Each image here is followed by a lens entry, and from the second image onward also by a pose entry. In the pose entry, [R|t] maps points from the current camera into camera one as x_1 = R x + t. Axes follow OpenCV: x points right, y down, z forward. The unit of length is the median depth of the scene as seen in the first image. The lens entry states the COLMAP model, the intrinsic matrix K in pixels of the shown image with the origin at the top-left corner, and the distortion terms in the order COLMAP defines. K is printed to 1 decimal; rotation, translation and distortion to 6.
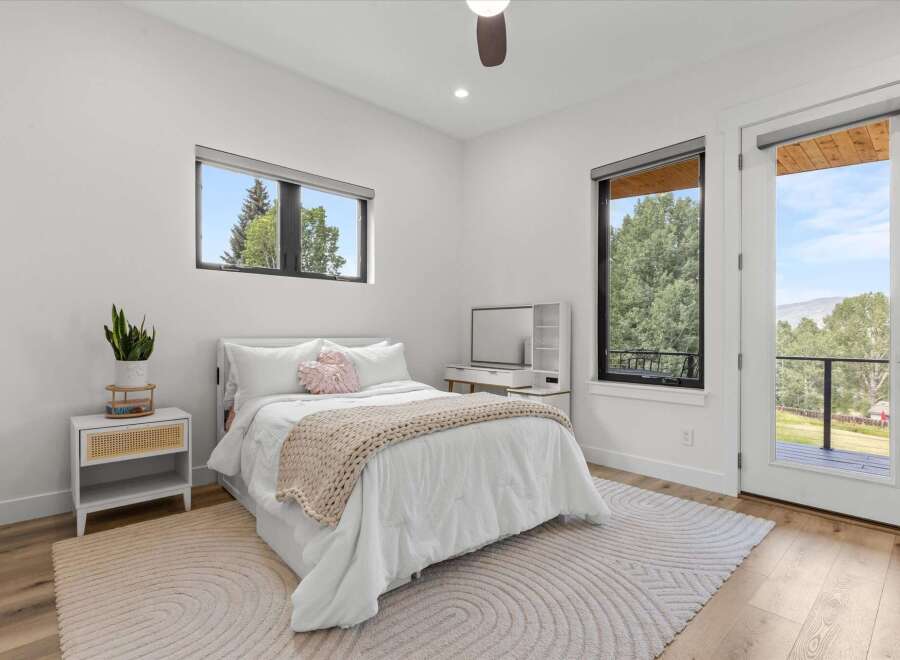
lens RADIAL K [[446.9, 0, 450.0], [0, 446.9, 330.0], [0, 0, 1]] dist [-0.002200, -0.000296]
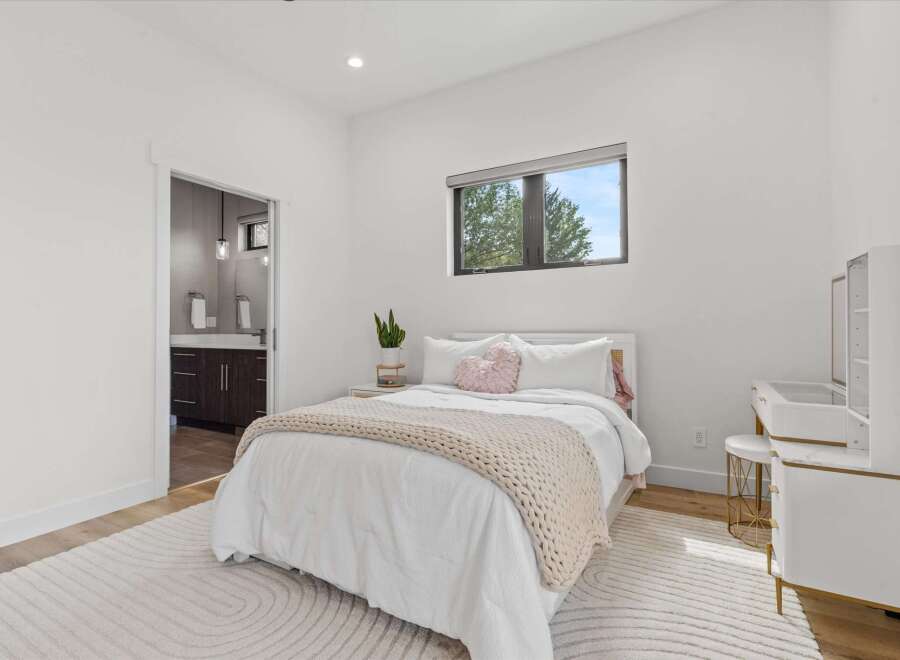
lens RADIAL K [[458.8, 0, 448.6], [0, 458.8, 308.7], [0, 0, 1]] dist [0.028220, -0.000138]
pose [[0.305748, -0.040241, -0.951262, 0.611841], [0.015750, 0.999184, -0.037206, 0.000058], [0.951982, -0.003607, 0.306132, 0.580177]]
